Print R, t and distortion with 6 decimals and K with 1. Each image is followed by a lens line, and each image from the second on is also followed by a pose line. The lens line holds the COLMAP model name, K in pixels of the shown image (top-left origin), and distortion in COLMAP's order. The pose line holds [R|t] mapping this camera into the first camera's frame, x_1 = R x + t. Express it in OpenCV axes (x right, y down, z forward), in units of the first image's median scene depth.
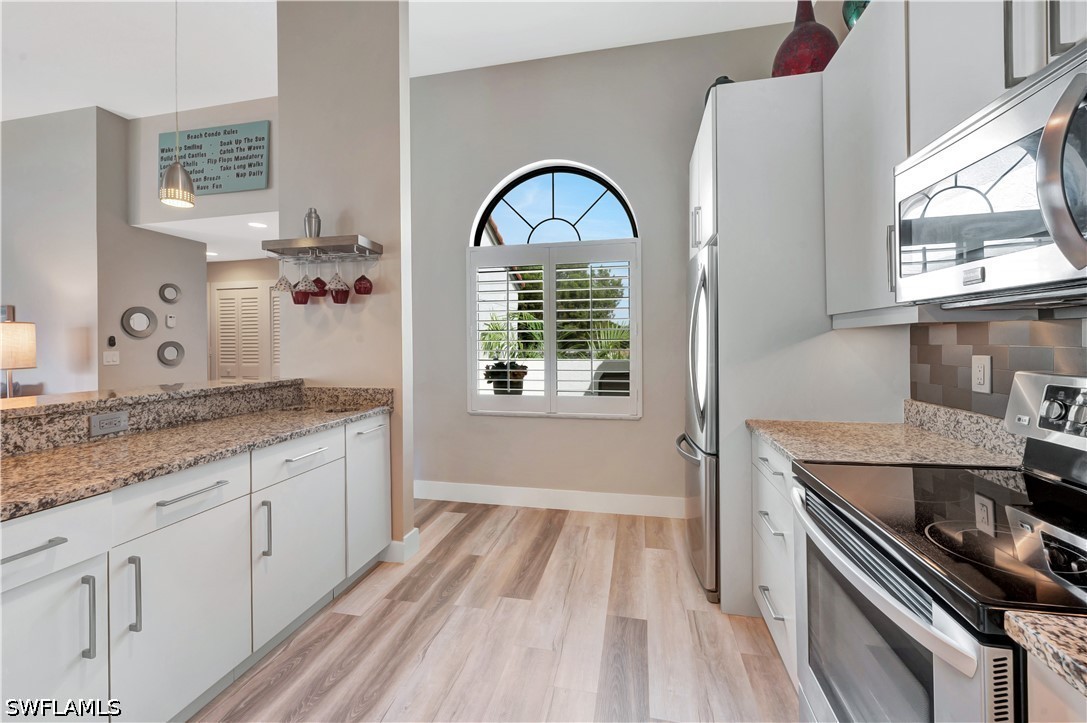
lens RADIAL K [[437.9, 0, 544.5], [0, 437.9, 342.9], [0, 0, 1]] dist [-0.001907, -0.000459]
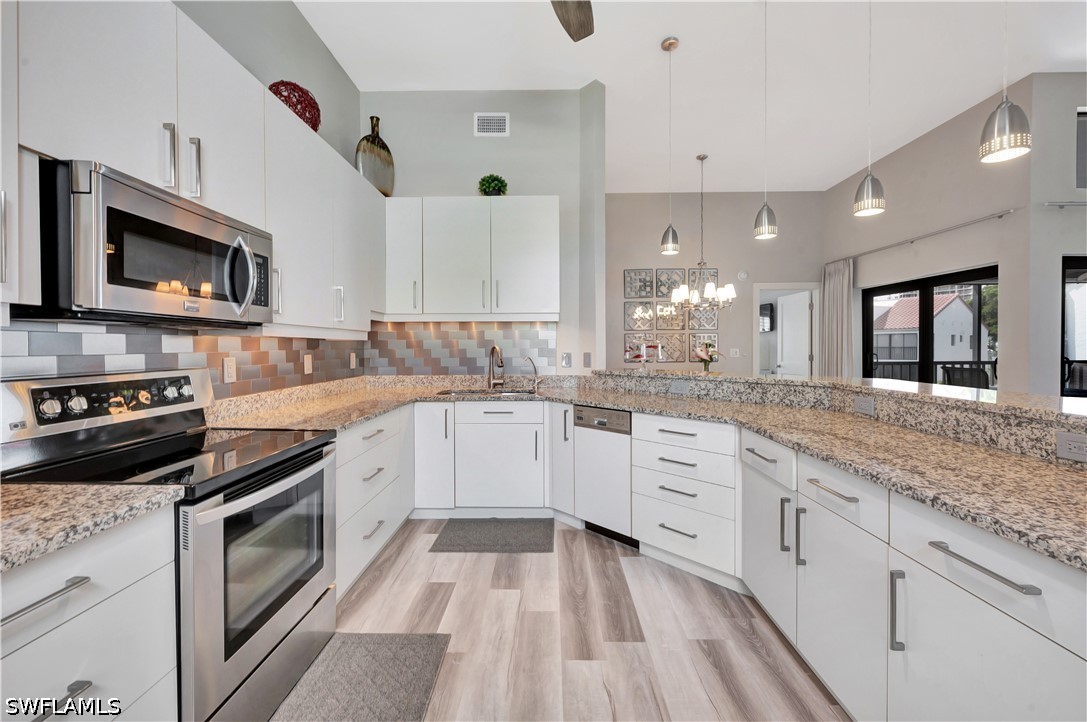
lens RADIAL K [[437.9, 0, 550.7], [0, 437.9, 353.9], [0, 0, 1]] dist [-0.001907, -0.000459]
pose [[-0.978472, 0.015228, -0.205817, 0.025894], [0.011158, 0.999719, 0.020923, -0.001431], [0.206078, 0.018176, -0.978367, 1.068616]]
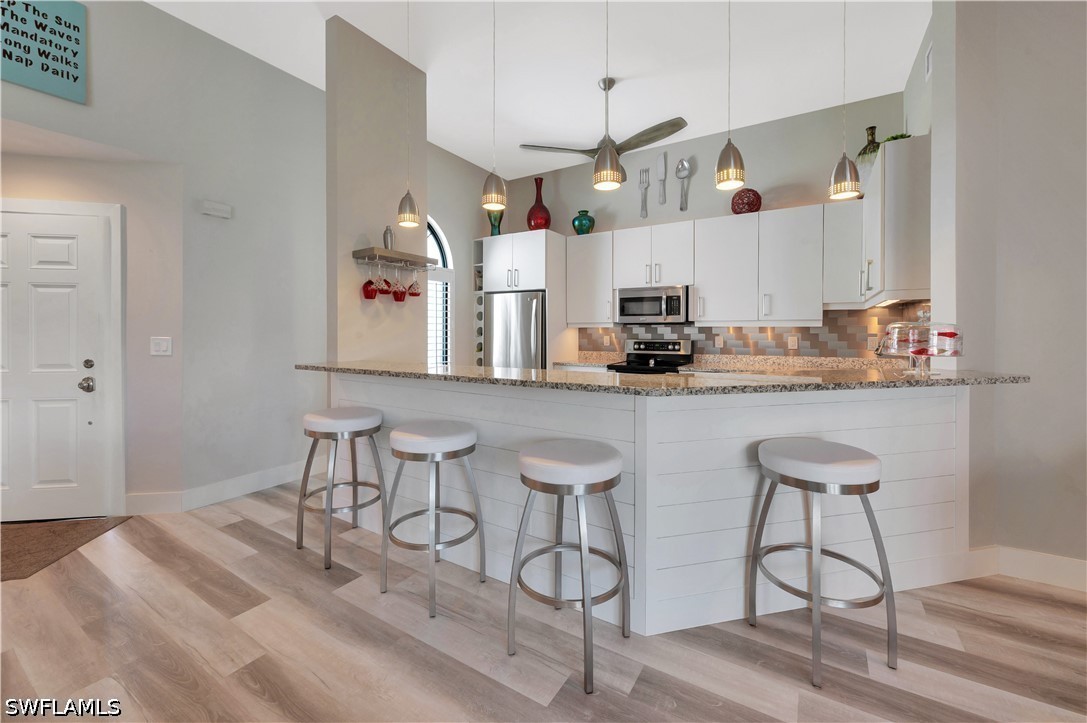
lens RADIAL K [[437.9, 0, 545.9], [0, 437.9, 335.9], [0, 0, 1]] dist [-0.001907, -0.000459]
pose [[0.337199, -0.002499, 0.941430, -1.619044], [-0.000824, 0.999995, 0.002950, 0.010385], [-0.941433, -0.001770, 0.337196, 0.135527]]
